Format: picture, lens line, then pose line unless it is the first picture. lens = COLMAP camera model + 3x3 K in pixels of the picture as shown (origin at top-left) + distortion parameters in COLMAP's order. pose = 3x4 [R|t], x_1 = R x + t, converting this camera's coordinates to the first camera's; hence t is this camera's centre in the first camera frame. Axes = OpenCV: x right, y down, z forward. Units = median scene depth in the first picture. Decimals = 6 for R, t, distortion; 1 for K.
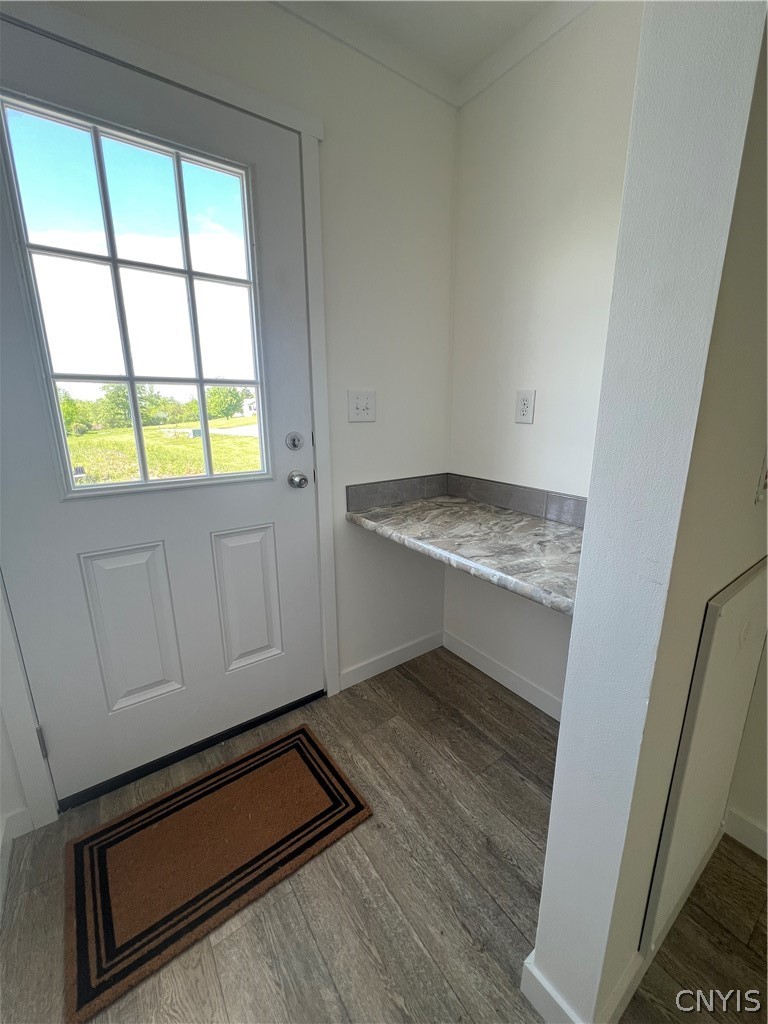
lens RADIAL K [[408.4, 0, 390.8], [0, 408.4, 507.1], [0, 0, 1]] dist [0.002962, 0.000116]
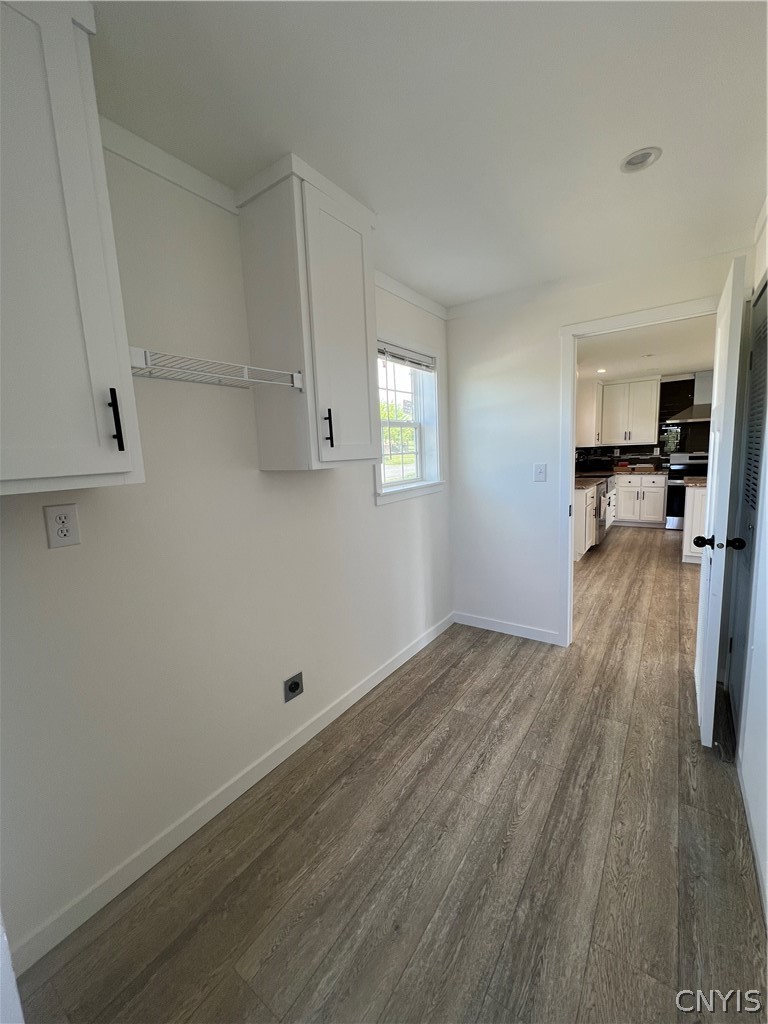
lens RADIAL K [[408.4, 0, 380.9], [0, 408.4, 509.7], [0, 0, 1]] dist [0.002962, 0.000116]
pose [[-0.300899, -0.110458, 0.947237, -0.757881], [0.276708, 0.940426, 0.197563, -0.338205], [-0.912629, 0.321555, -0.252409, 0.861609]]
